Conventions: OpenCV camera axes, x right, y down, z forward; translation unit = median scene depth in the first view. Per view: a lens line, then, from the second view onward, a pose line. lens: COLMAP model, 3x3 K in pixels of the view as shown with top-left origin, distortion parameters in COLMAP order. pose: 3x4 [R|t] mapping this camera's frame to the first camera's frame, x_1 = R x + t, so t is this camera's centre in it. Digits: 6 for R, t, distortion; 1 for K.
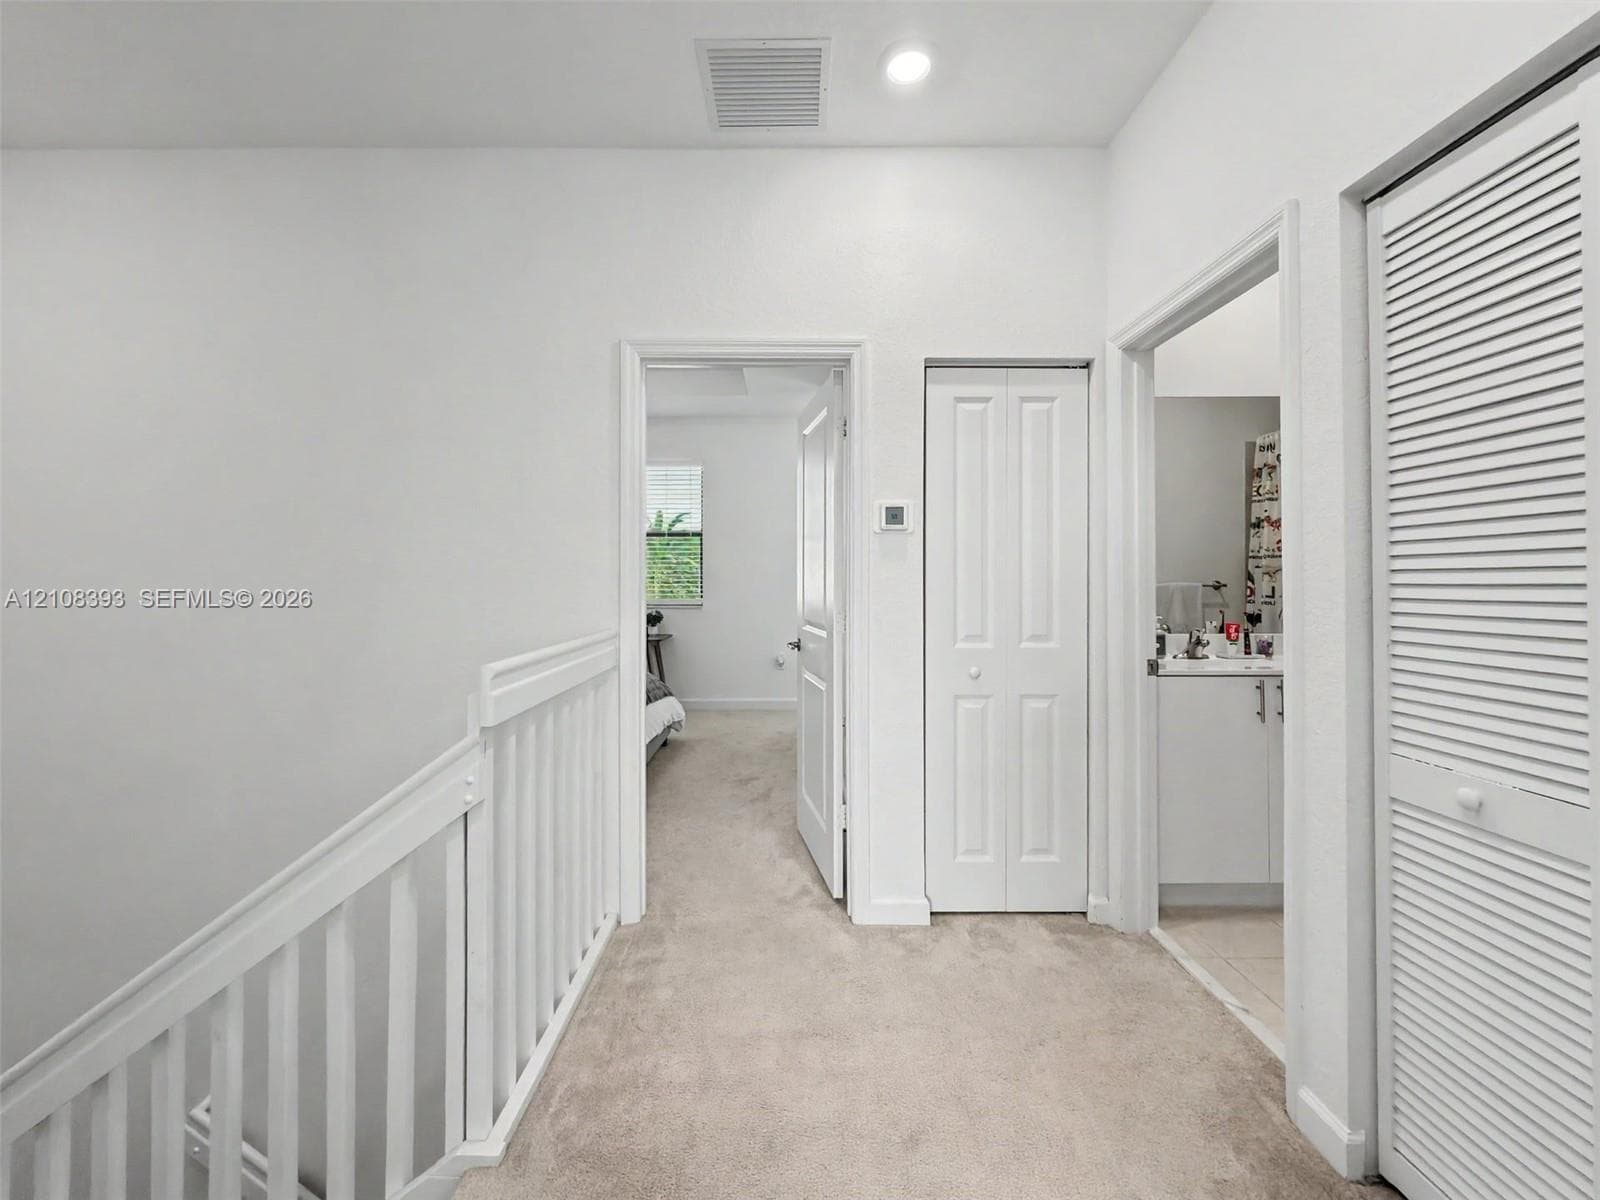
lens RADIAL K [[683.9, 0, 792.4], [0, 683.9, 576.1], [0, 0, 1]] dist [0.000117, 0.000090]
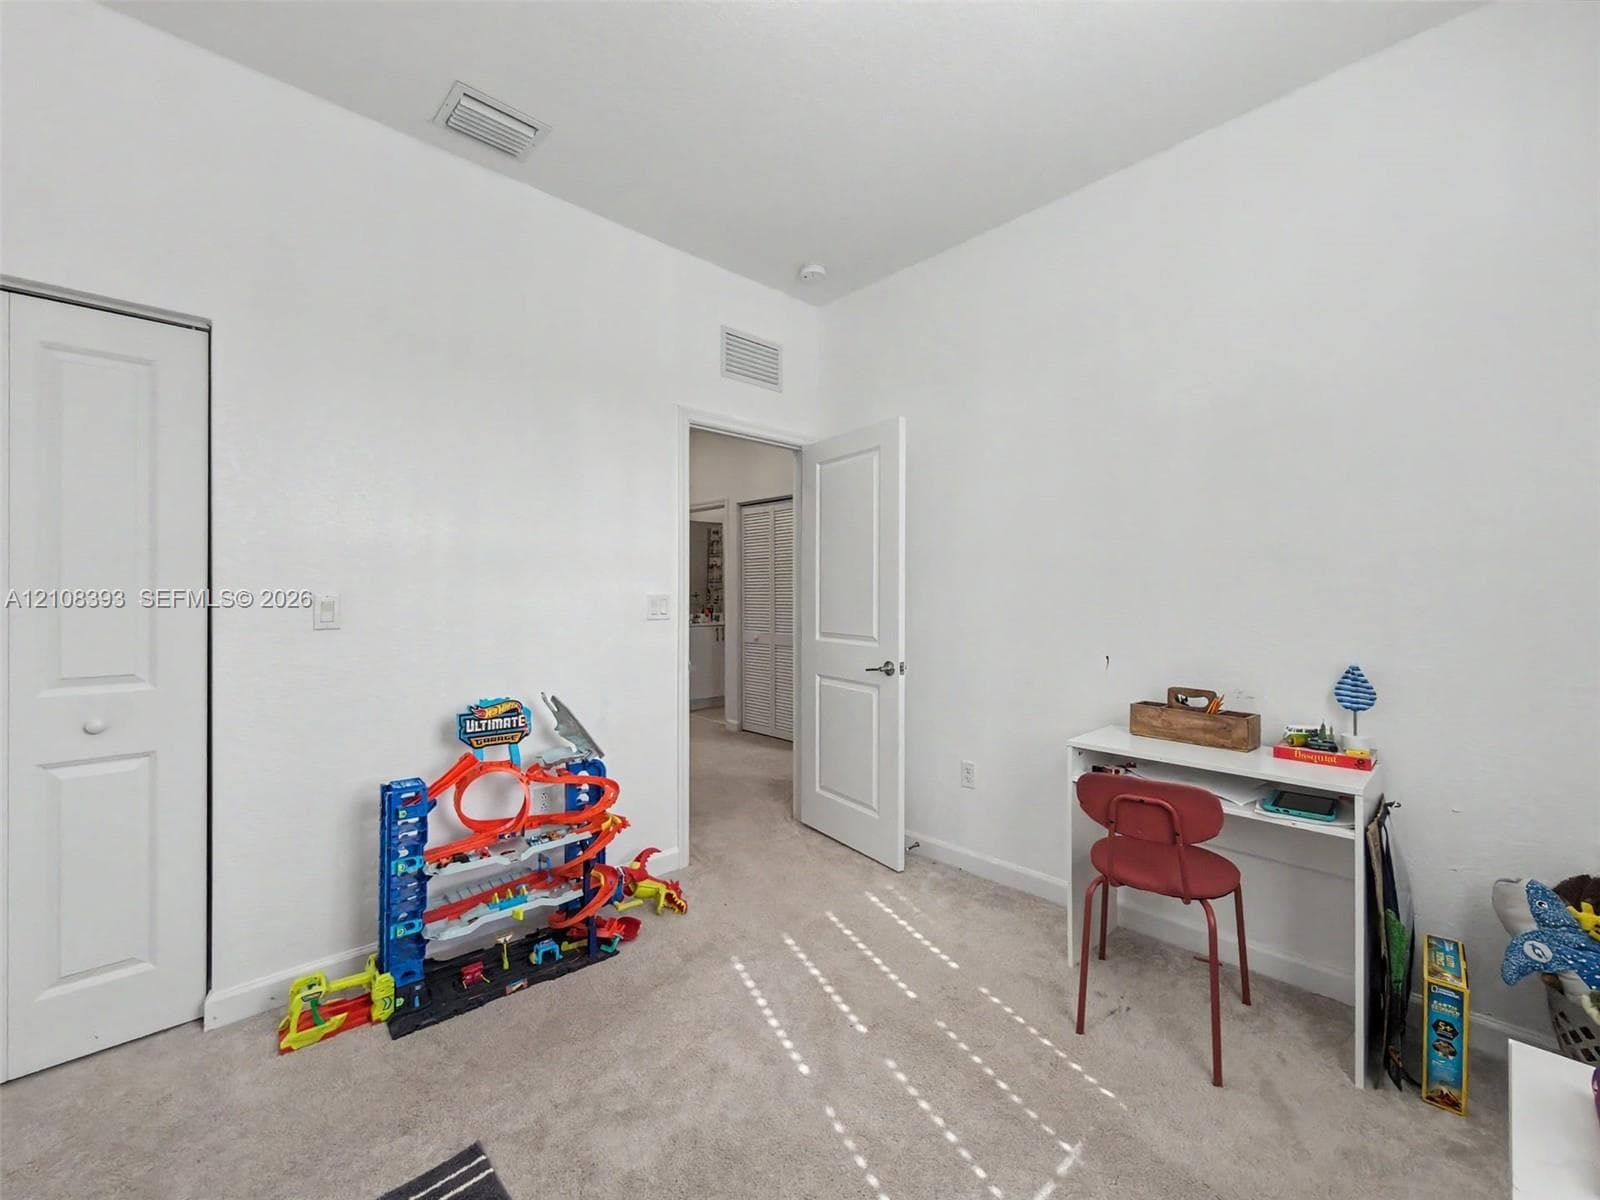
lens RADIAL K [[683.9, 0, 792.4], [0, 683.9, 576.1], [0, 0, 1]] dist [0.000117, 0.000090]
pose [[0.742197, 0.013950, 0.670036, -0.617993], [-0.002643, 0.999836, -0.017889, -0.008184], [-0.670176, 0.011506, 0.742113, -0.827184]]
